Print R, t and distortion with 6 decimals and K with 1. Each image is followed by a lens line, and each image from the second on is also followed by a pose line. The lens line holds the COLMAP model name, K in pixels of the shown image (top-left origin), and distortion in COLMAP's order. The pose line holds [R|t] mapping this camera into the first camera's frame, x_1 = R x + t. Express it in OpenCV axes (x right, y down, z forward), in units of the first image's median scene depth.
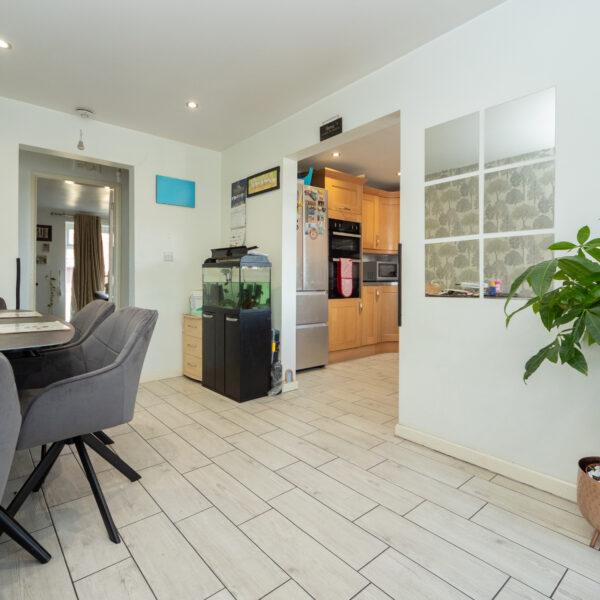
lens RADIAL K [[380.4, 0, 289.0], [0, 380.4, 275.6], [0, 0, 1]] dist [0.040578, 0.000193]
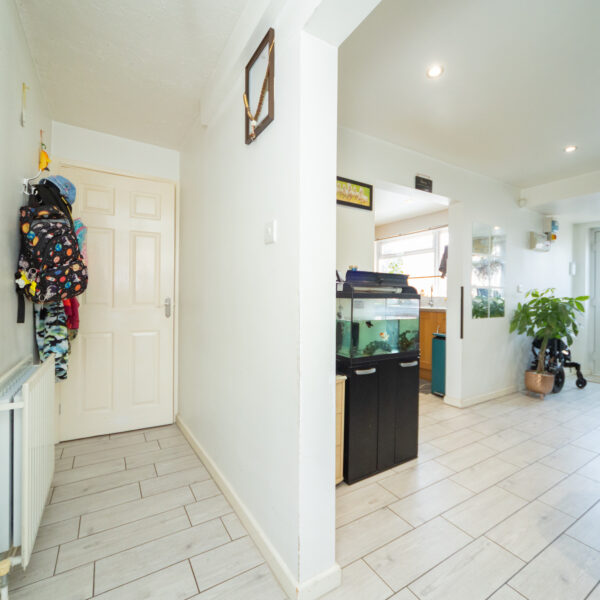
lens RADIAL K [[312.2, 0, 296.7], [0, 312.2, 298.2], [0, 0, 1]] dist [-0.020007, -0.000229]
pose [[0.165590, -0.010854, 0.986135, -0.590319], [-0.023065, 0.999623, 0.014876, -0.022664], [-0.985925, -0.025208, 0.165277, 0.794715]]
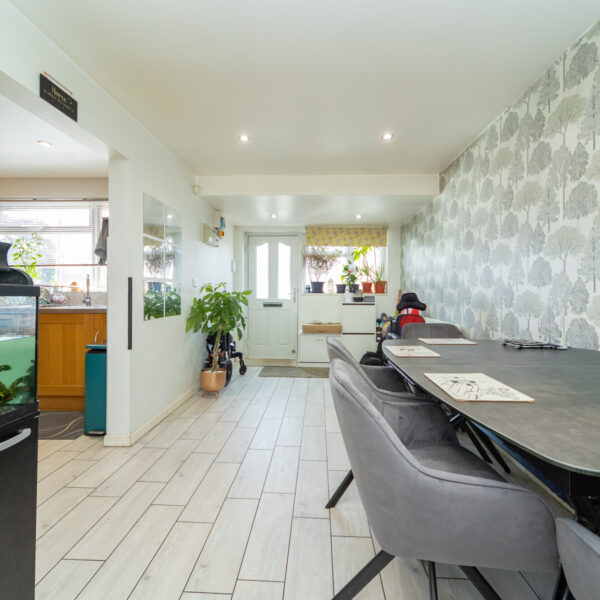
lens RADIAL K [[309.8, 0, 300.9], [0, 309.8, 293.5], [0, 0, 1]] dist [0.020594, -0.000147]
pose [[-0.730153, -0.008284, 0.683233, -0.393253], [-0.018253, 0.999806, -0.007385, -0.022082], [-0.683040, -0.017864, -0.730163, 0.724999]]
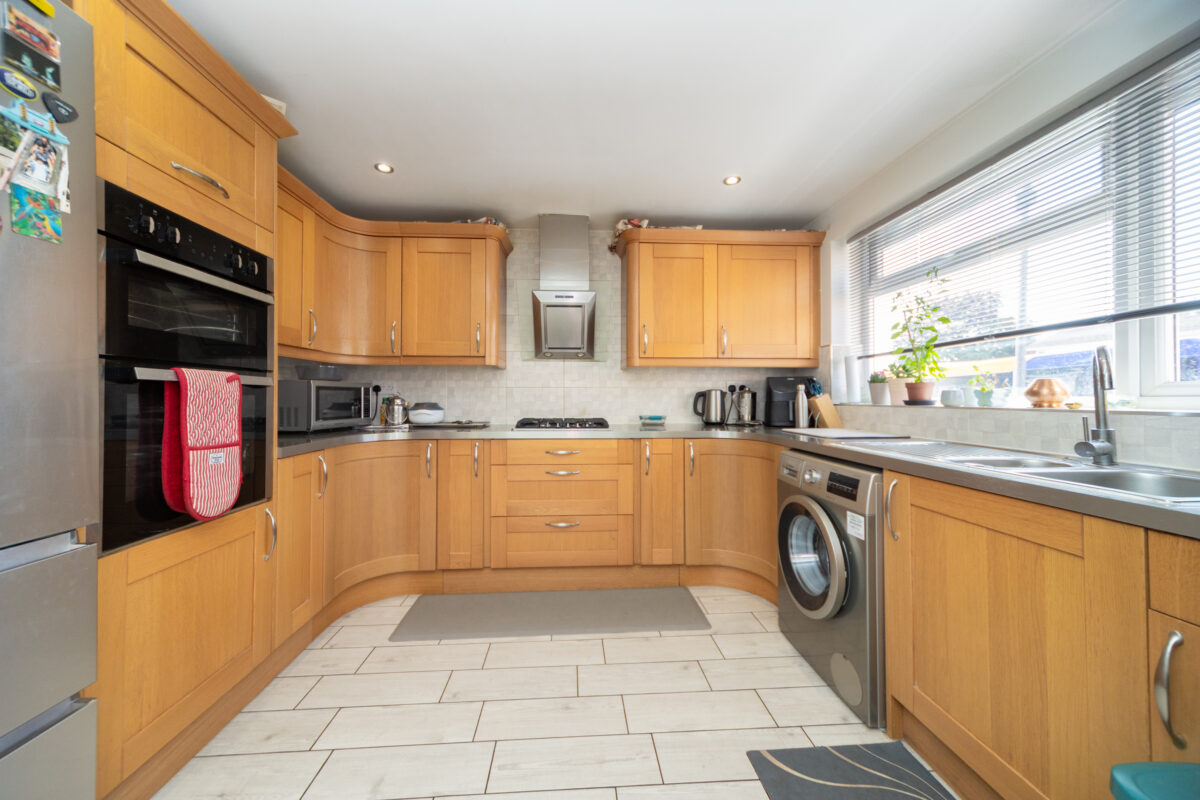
lens RADIAL K [[415.5, 0, 598.3], [0, 415.5, 398.4], [0, 0, 1]] dist [0.000949, 0.000201]
pose [[0.594304, 0.000404, 0.804240, 0.080347], [-0.009680, 0.999931, 0.006651, -0.030510], [-0.804182, -0.011738, 0.594267, 0.628535]]
